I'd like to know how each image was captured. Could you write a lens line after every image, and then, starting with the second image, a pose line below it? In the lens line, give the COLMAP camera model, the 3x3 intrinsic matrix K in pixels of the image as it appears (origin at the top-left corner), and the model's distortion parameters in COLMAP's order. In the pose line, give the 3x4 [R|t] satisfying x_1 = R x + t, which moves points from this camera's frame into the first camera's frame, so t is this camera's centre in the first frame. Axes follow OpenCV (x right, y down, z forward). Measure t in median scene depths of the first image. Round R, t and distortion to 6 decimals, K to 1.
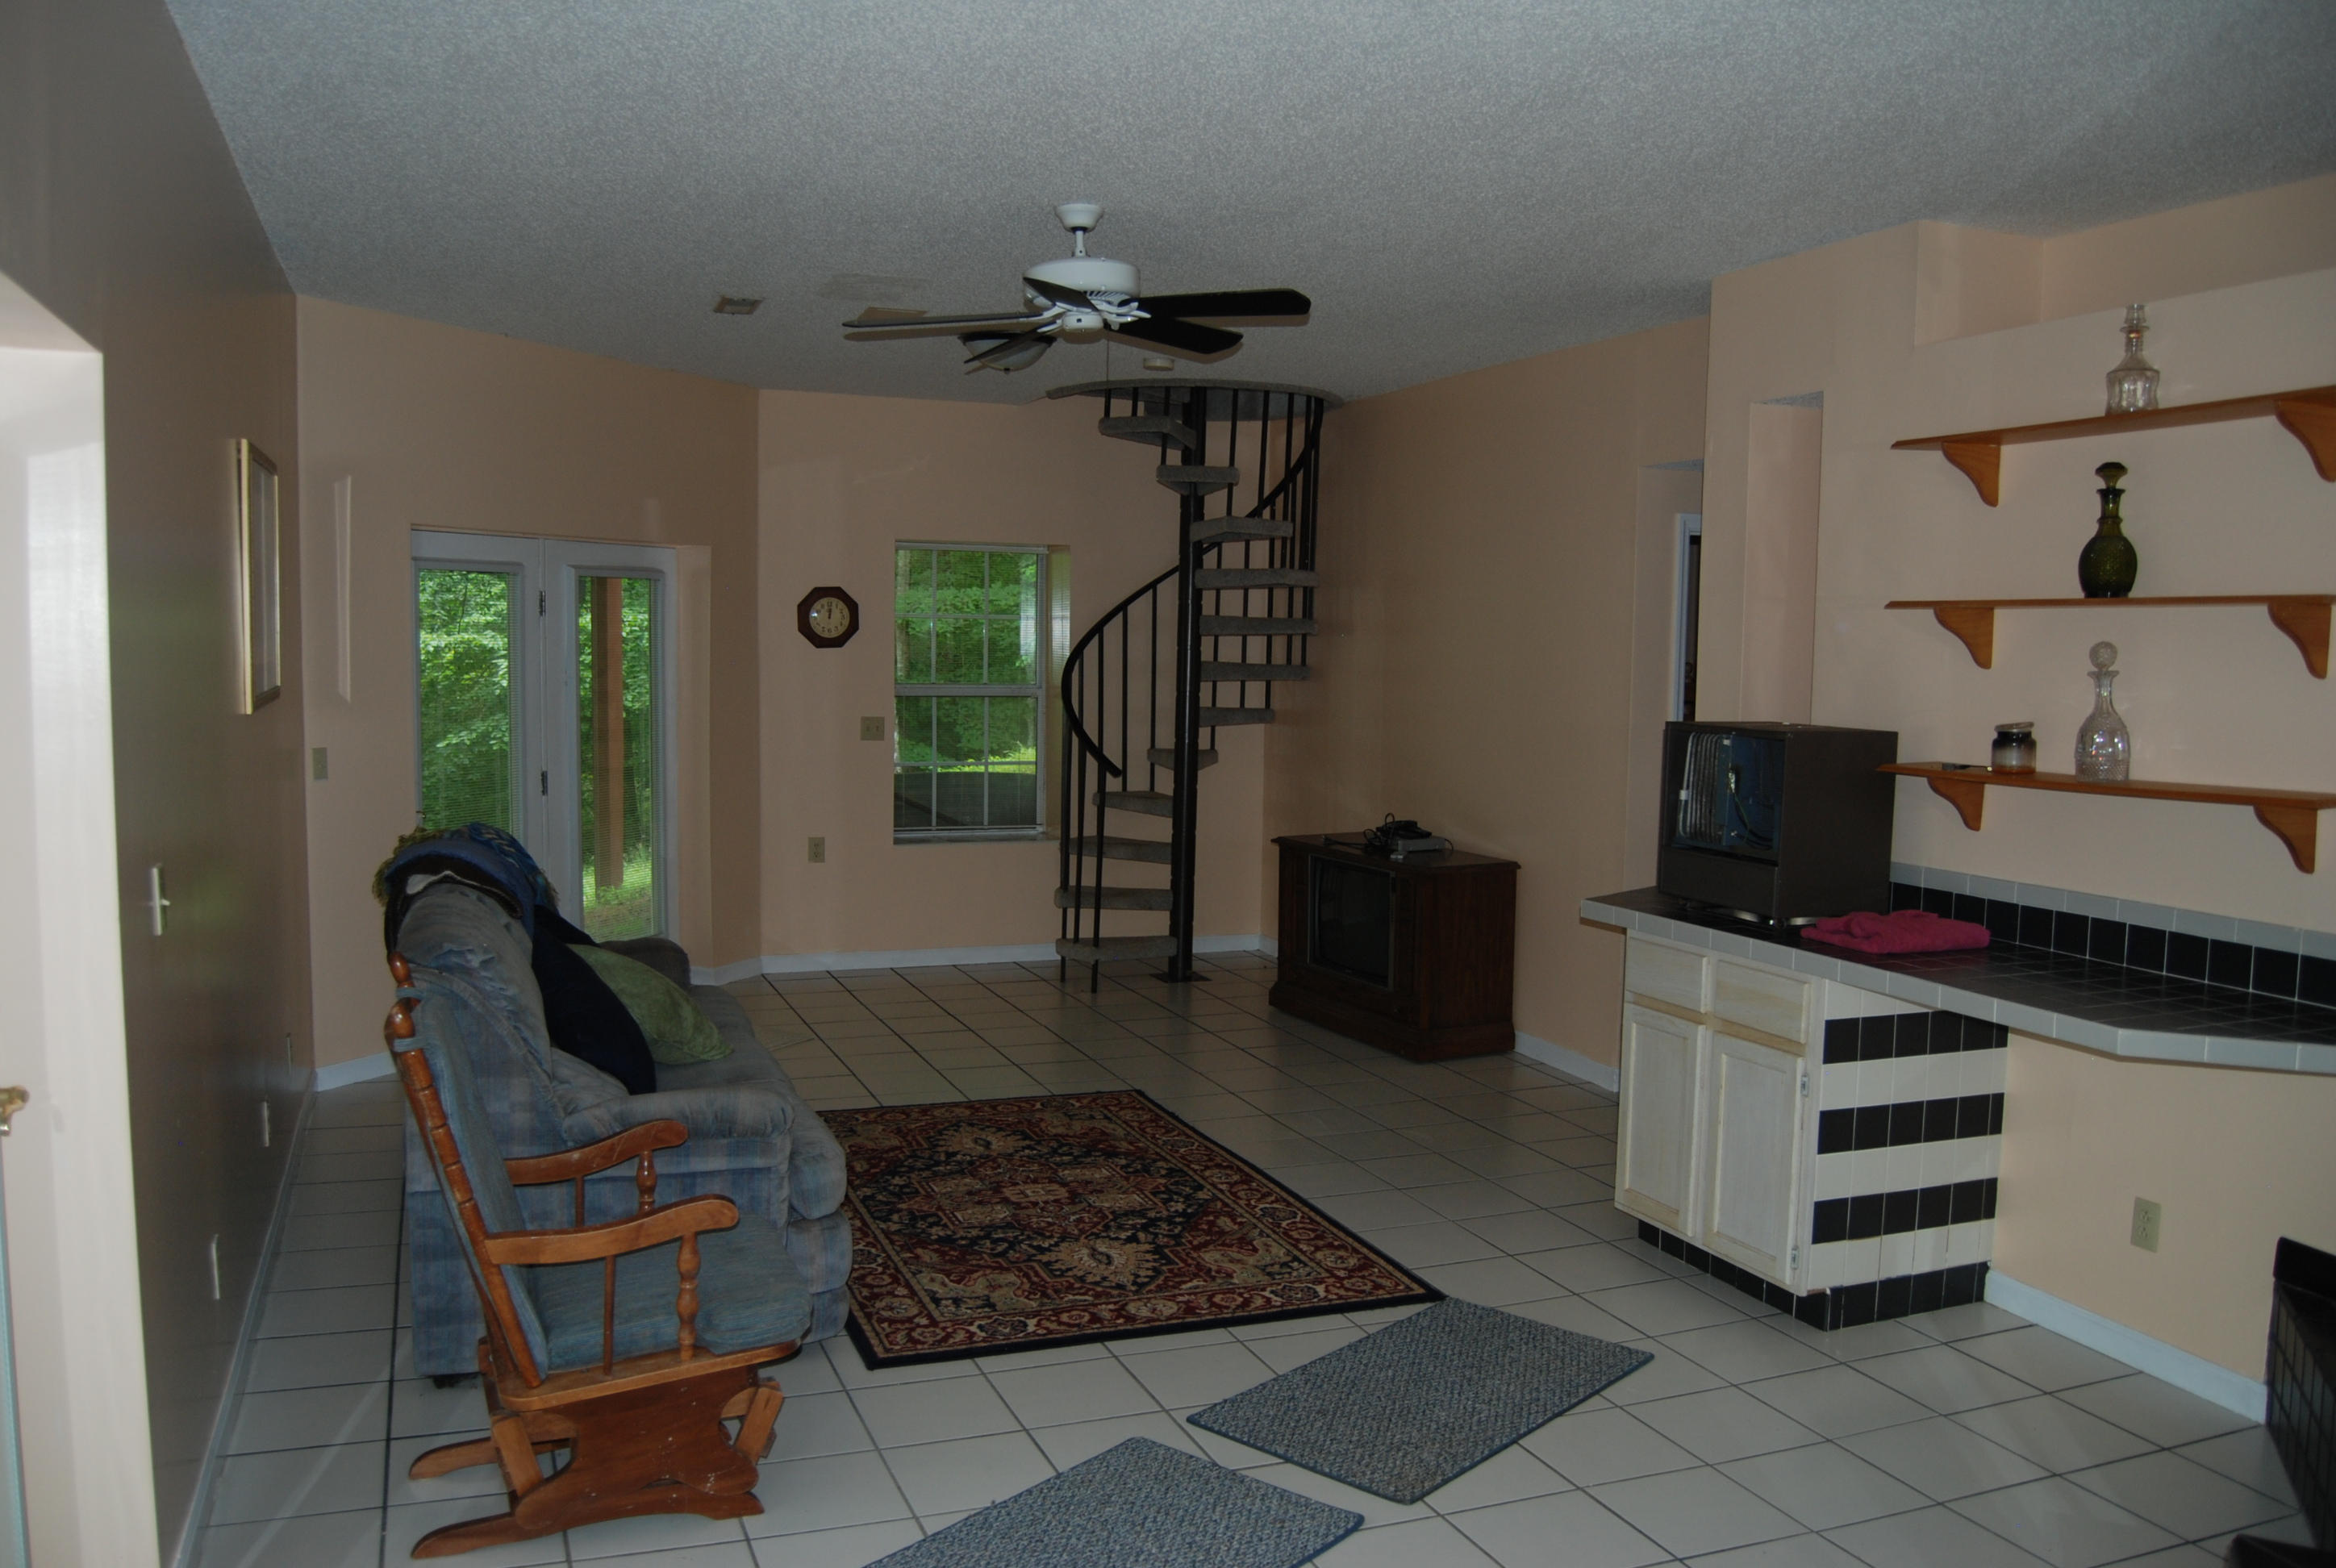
lens RADIAL K [[1837.4, 0, 1168.0], [0, 1837.4, 784.0], [0, 0, 1]] dist [-0.096477, 0.036407]
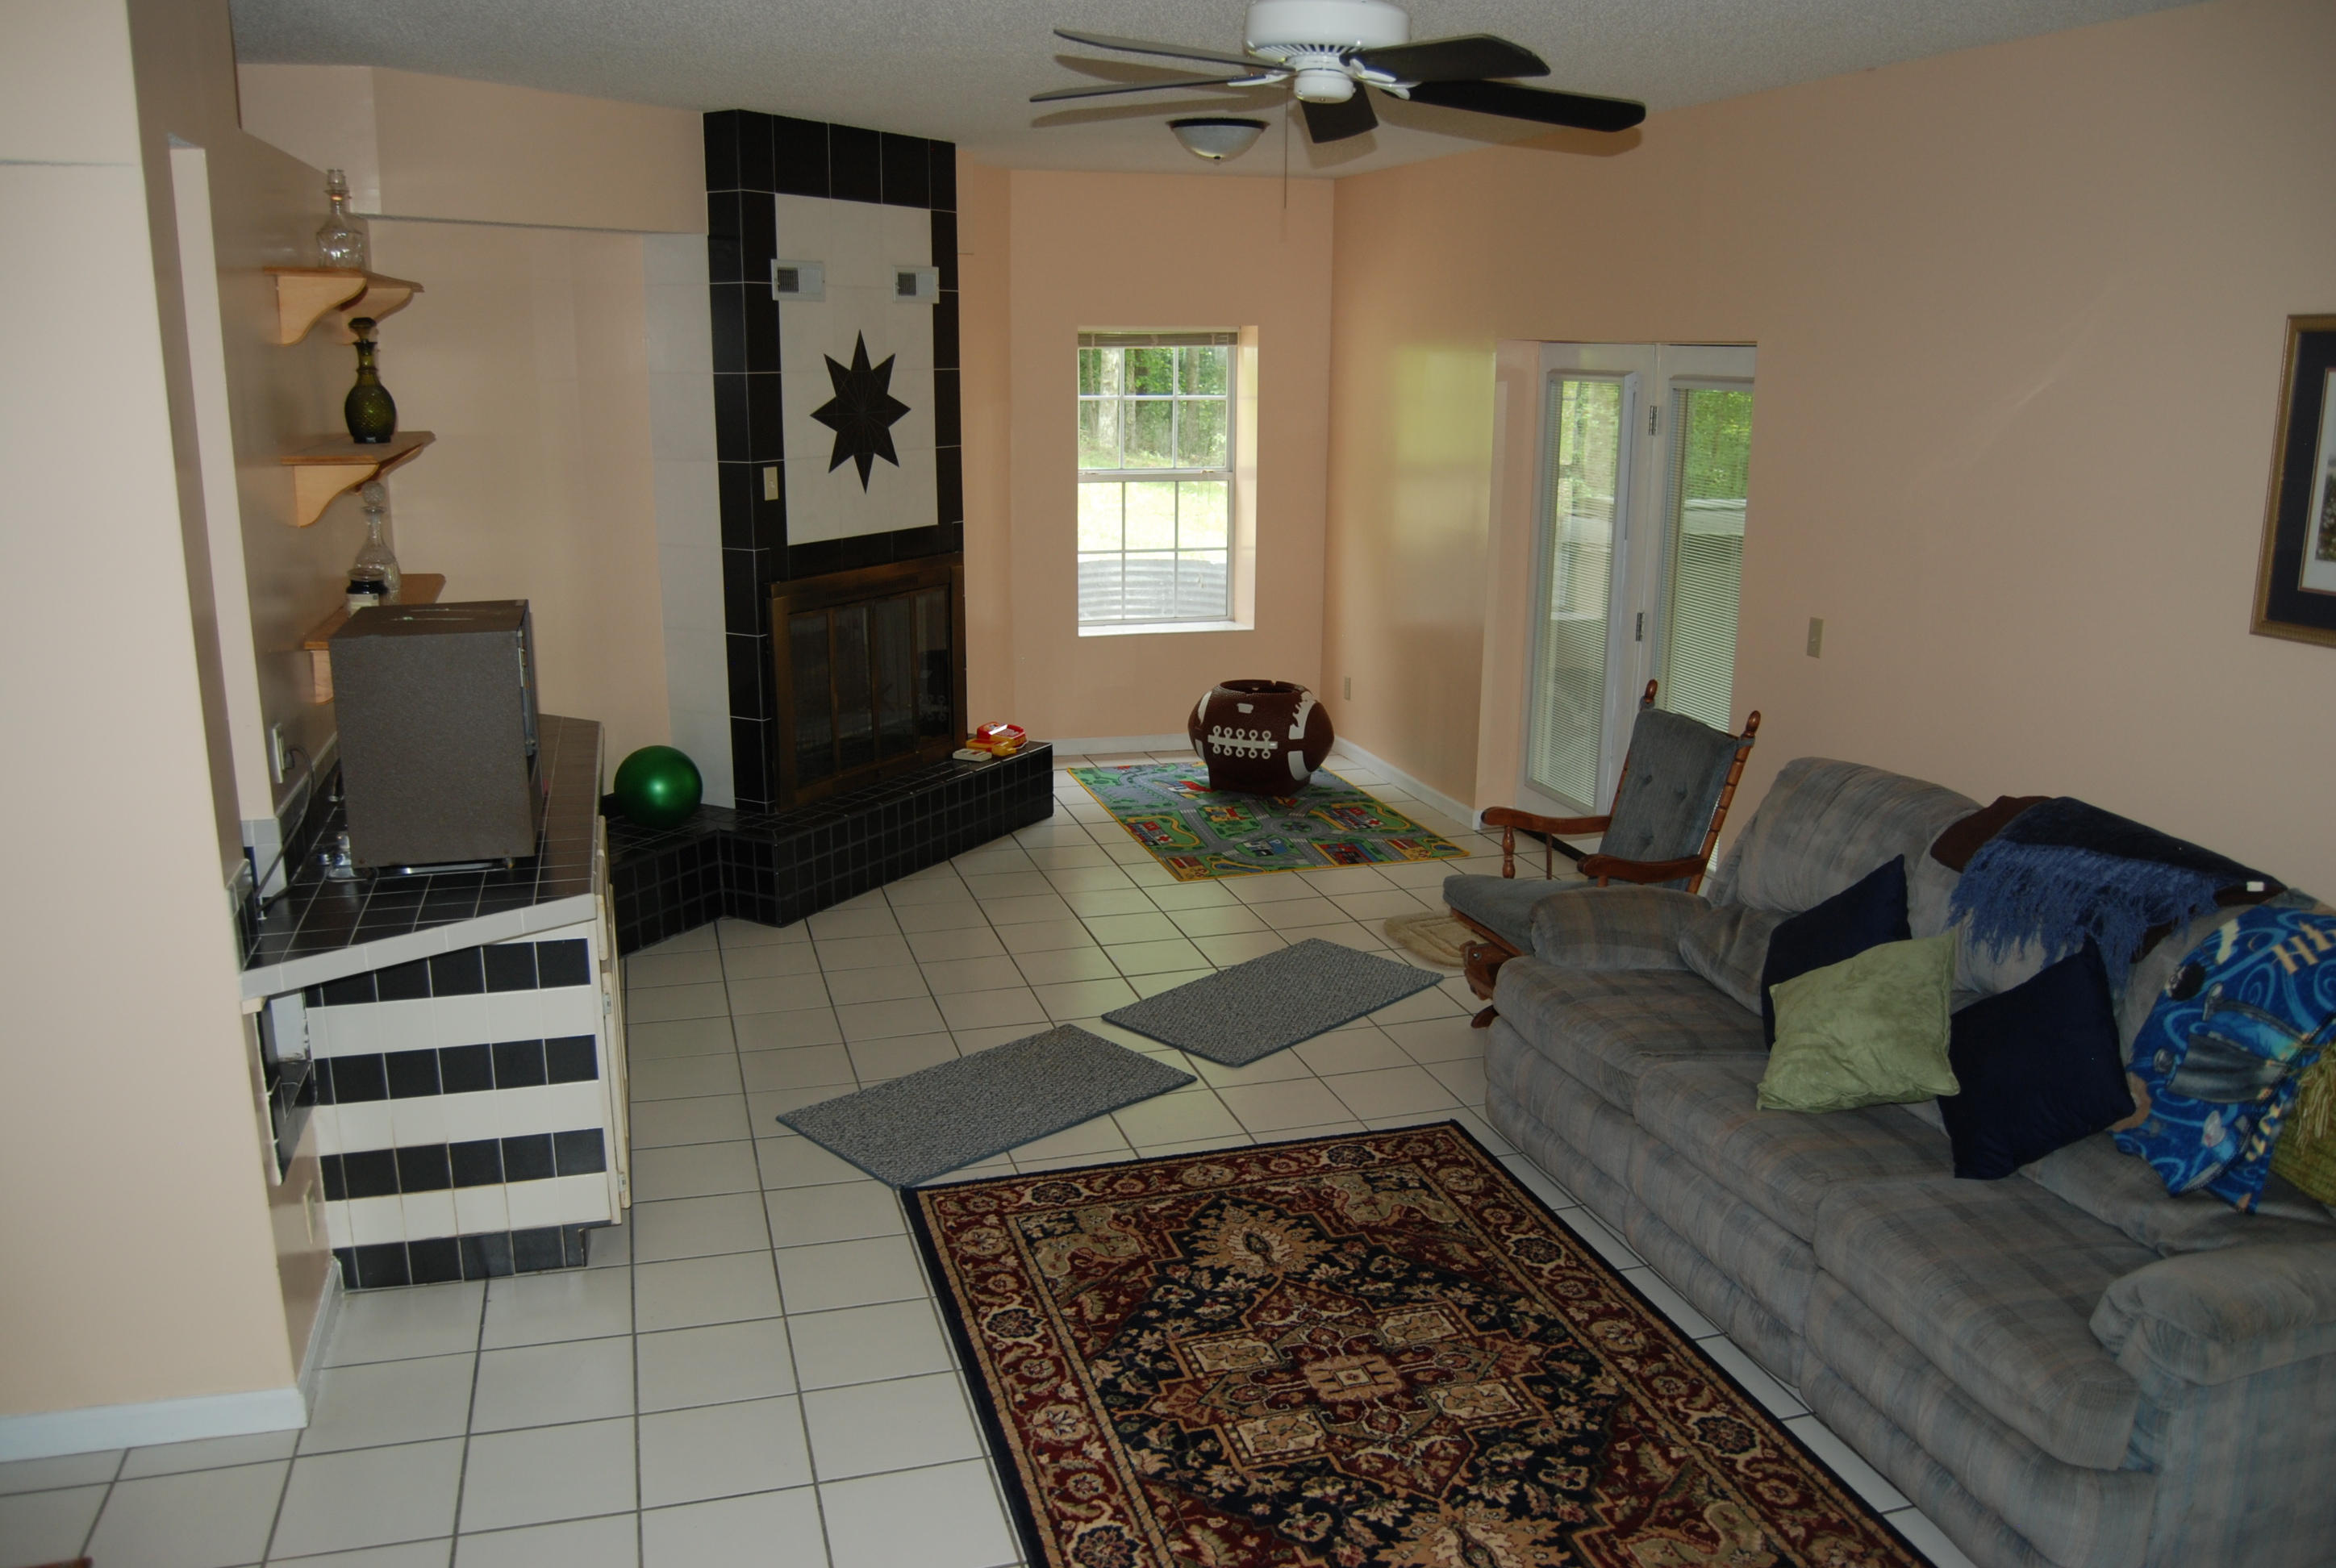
lens RADIAL K [[1837.4, 0, 1168.0], [0, 1837.4, 784.0], [0, 0, 1]] dist [-0.096477, 0.036407]
pose [[-0.995787, -0.040129, 0.082454, -0.058790], [-0.012798, 0.951182, 0.308365, -0.219940], [-0.090803, 0.306010, -0.947688, 1.809684]]
